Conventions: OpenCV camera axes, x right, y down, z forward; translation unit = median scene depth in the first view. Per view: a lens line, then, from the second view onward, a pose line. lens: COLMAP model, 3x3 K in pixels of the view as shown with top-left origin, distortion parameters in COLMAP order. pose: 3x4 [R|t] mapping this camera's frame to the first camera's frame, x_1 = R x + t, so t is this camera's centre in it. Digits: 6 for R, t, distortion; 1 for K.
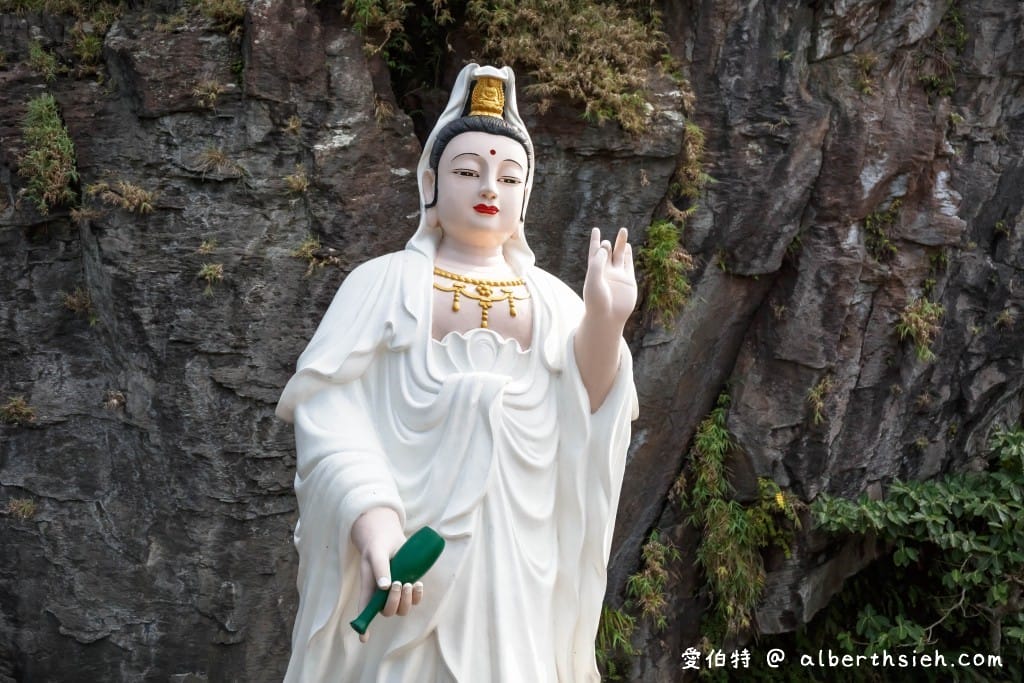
lens RADIAL K [[1284.8, 0, 512.9], [0, 1284.8, 355.6], [0, 0, 1]] dist [0.047125, 0.045662]
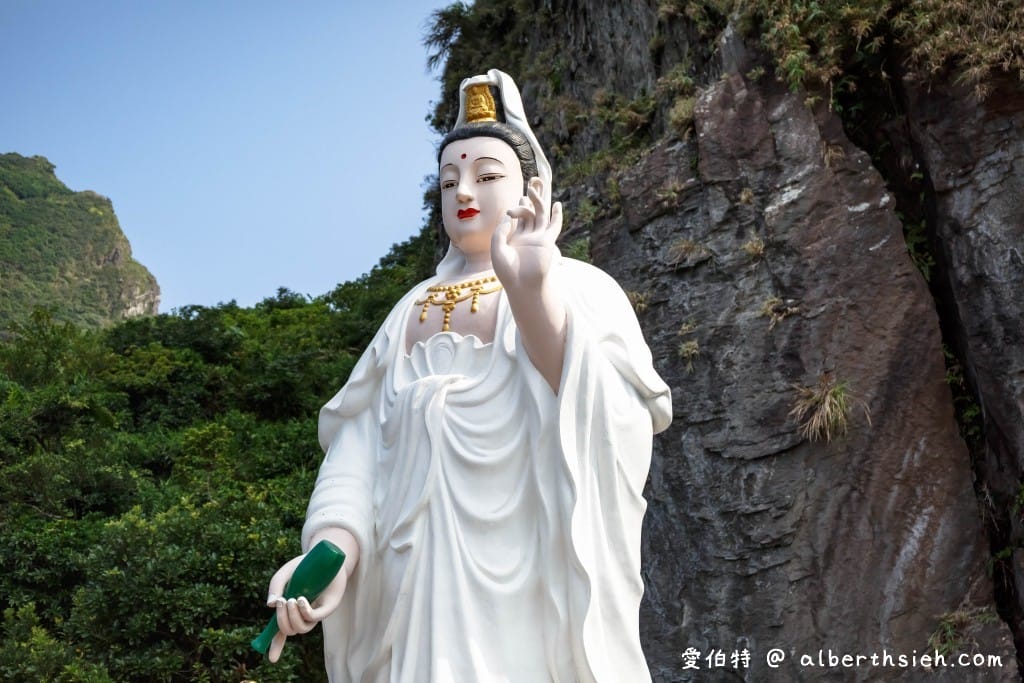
lens RADIAL K [[1130.9, 0, 509.3], [0, 1130.9, 351.2], [0, 0, 1]] dist [0.009561, 0.050309]
pose [[0.750431, -0.228412, -0.620227, 0.241050], [0.167037, 0.973467, -0.156398, 0.060099], [0.639494, 0.013765, 0.768673, 0.169552]]
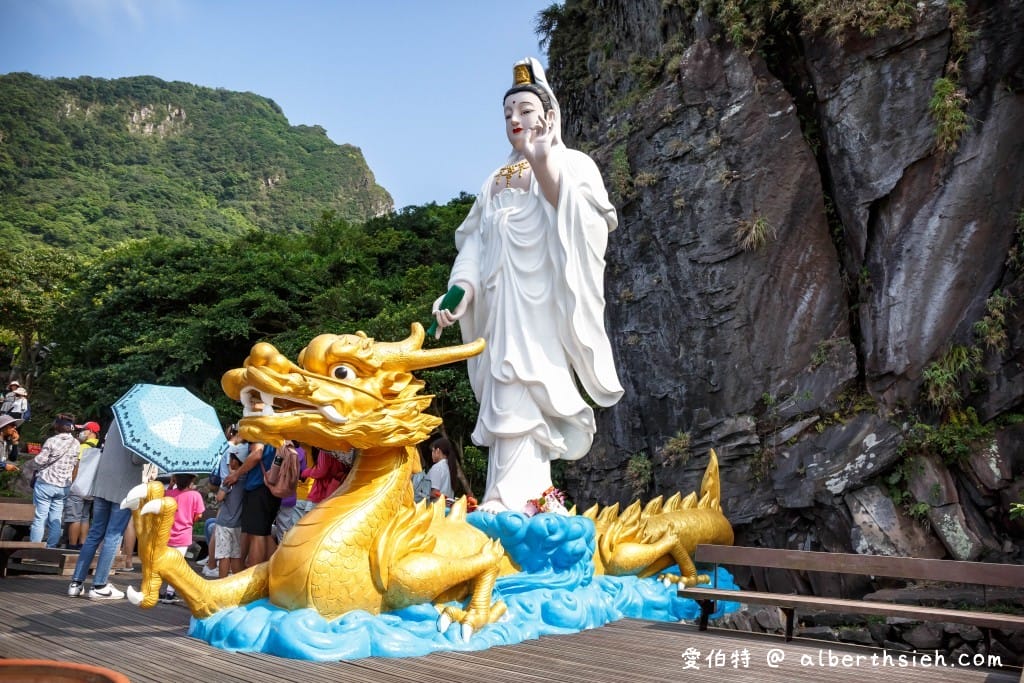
lens RADIAL K [[710.2, 0, 519.6], [0, 710.2, 334.4], [0, 0, 1]] dist [-0.099182, 0.089831]
pose [[0.649167, -0.164452, -0.742656, 0.351506], [0.206702, 0.977748, -0.035829, 0.111881], [0.732023, -0.130249, 0.668714, 0.105219]]
